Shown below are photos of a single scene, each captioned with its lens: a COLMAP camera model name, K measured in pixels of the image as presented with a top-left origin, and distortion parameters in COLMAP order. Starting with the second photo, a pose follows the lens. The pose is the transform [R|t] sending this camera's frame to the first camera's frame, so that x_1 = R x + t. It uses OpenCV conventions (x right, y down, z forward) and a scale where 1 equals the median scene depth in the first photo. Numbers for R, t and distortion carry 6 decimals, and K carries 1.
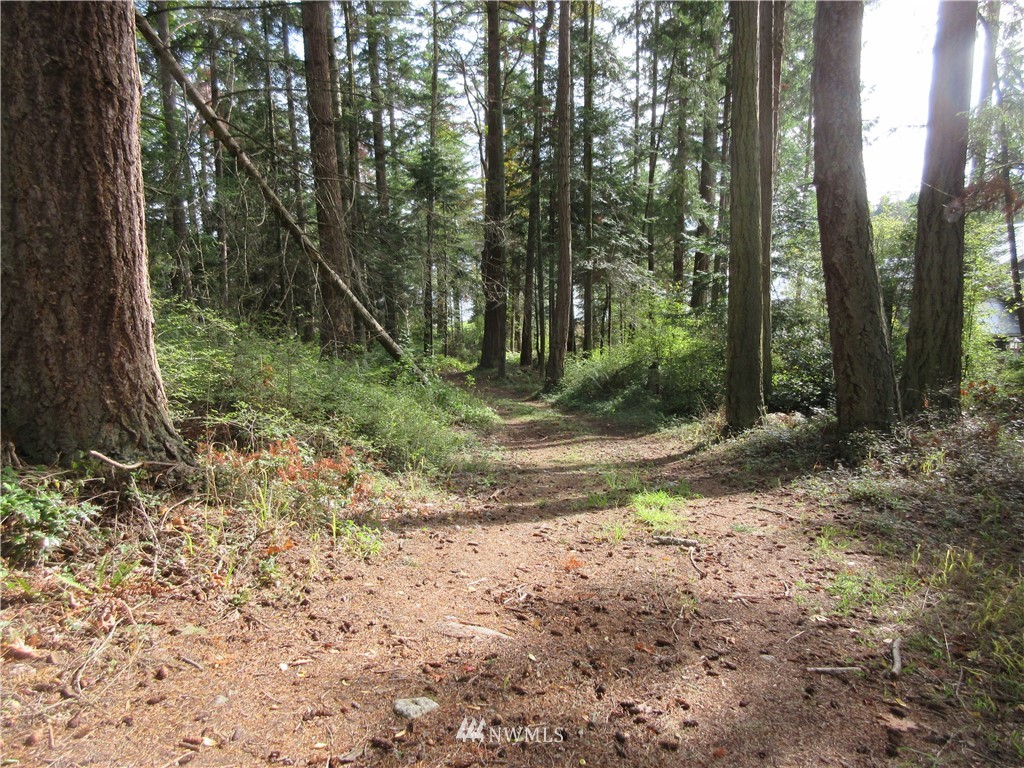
lens RADIAL K [[763.1, 0, 512.4], [0, 763.1, 390.4], [0, 0, 1]] dist [0.018021, 0.009486]
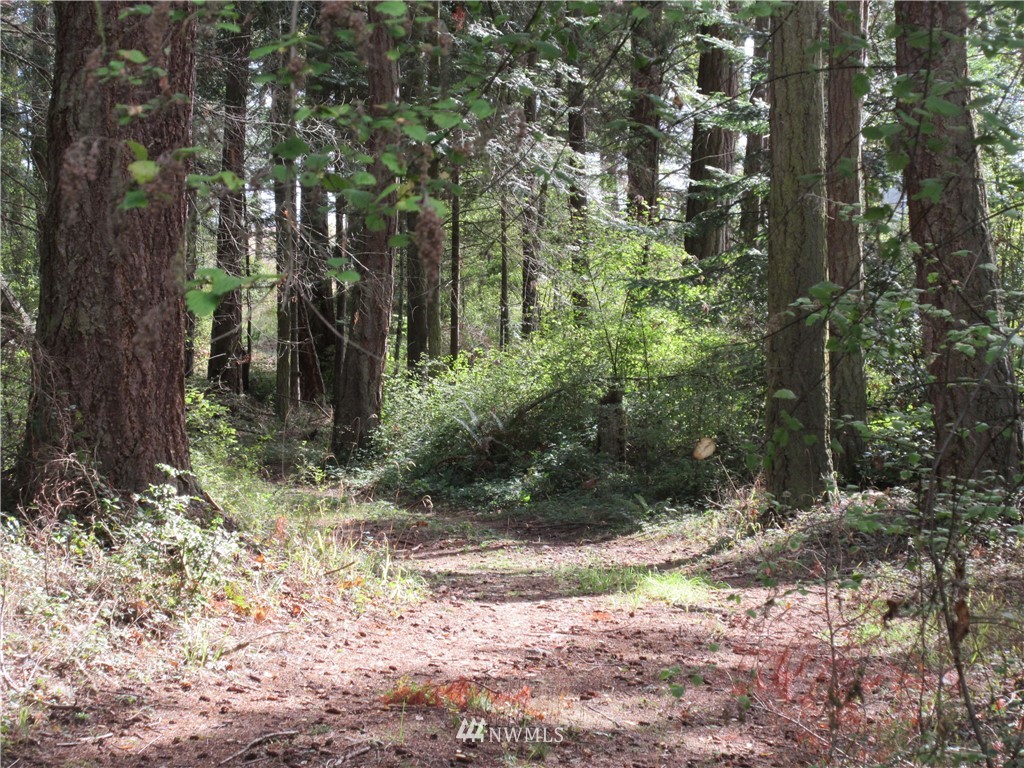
lens RADIAL K [[3044.9, 0, 511.7], [0, 3044.9, 383.8], [0, 0, 1]] dist [0.131900, 0.000000]
pose [[0.984254, -0.005875, 0.176664, -0.182155], [0.011579, 0.999444, -0.031270, 0.014255], [-0.176382, 0.032823, 0.983774, -0.713594]]
